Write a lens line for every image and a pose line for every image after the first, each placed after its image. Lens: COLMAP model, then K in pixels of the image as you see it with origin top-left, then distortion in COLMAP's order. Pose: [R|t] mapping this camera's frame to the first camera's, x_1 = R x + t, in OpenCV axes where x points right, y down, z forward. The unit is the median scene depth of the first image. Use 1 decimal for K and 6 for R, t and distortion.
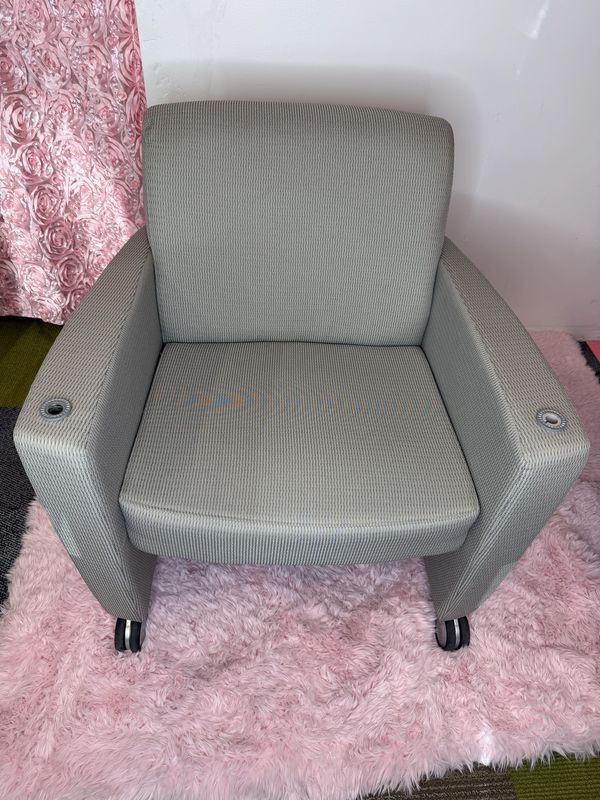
lens RADIAL K [[590.8, 0, 301.7], [0, 590.8, 404.5], [0, 0, 1]] dist [-0.020572, 0.000318]
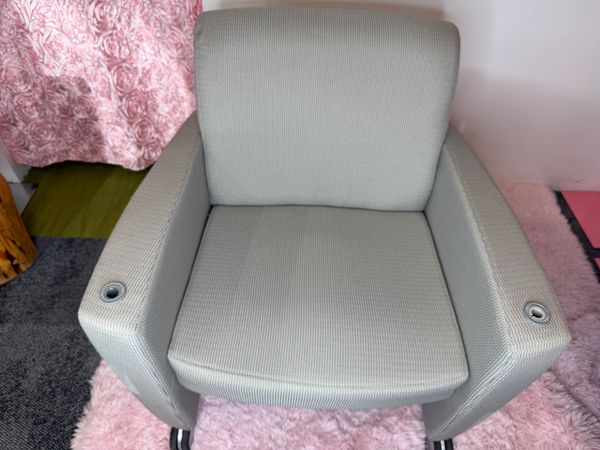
lens RADIAL K [[443.1, 0, 301.5], [0, 443.1, 223.2], [0, 0, 1]] dist [-0.020572, 0.000318]
pose [[0.997745, 0.029039, -0.060505, 0.010255], [-0.025220, 0.997698, 0.062954, -0.133919], [0.062194, -0.061287, 0.996181, 0.092033]]
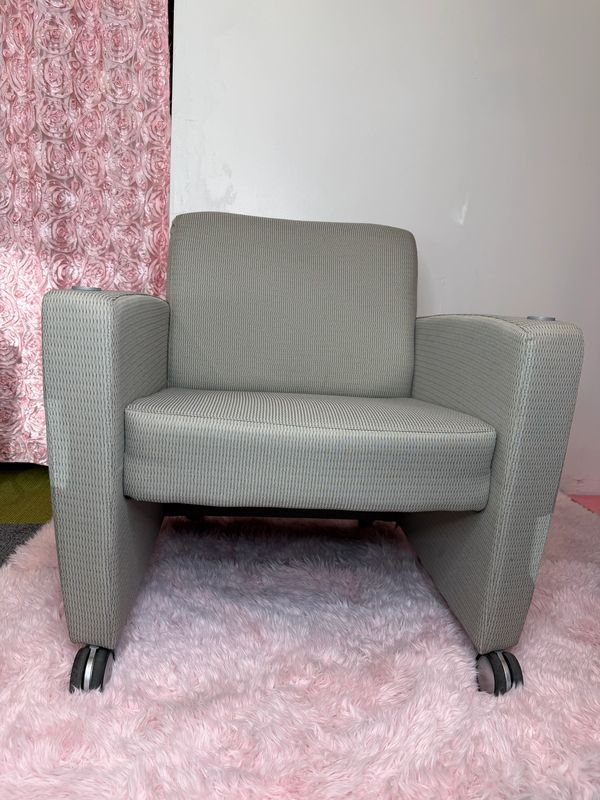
lens RADIAL K [[590.8, 0, 300.3], [0, 590.8, 396.9], [0, 0, 1]] dist [-0.020572, 0.000318]
pose [[0.998508, -0.001112, 0.054591, -0.056737], [0.032394, 0.816895, -0.575877, 0.526771], [-0.043954, 0.576786, 0.815712, 0.139621]]
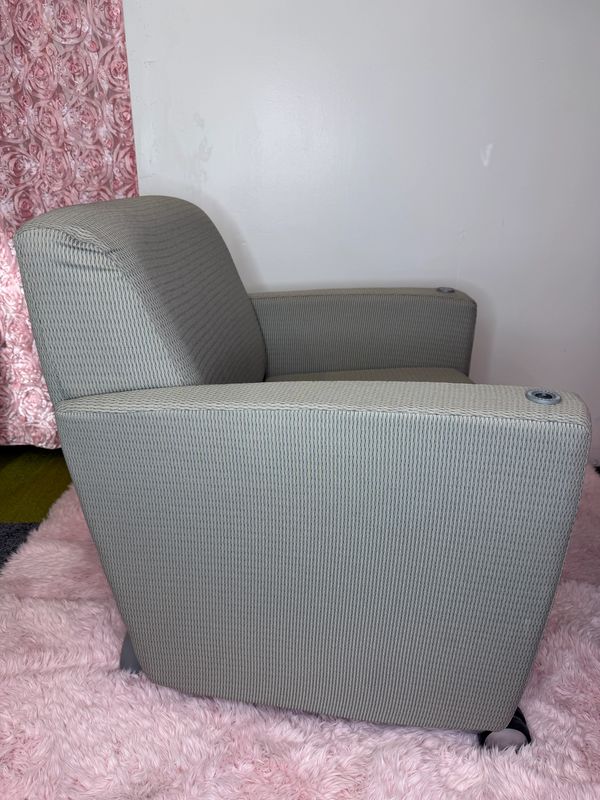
lens RADIAL K [[590.8, 0, 310.3], [0, 590.8, 393.9], [0, 0, 1]] dist [-0.020572, 0.000318]
pose [[0.998337, -0.027472, -0.050674, 0.116815], [0.004915, 0.916492, -0.400024, 0.254394], [0.057432, 0.399110, 0.915103, 0.126401]]
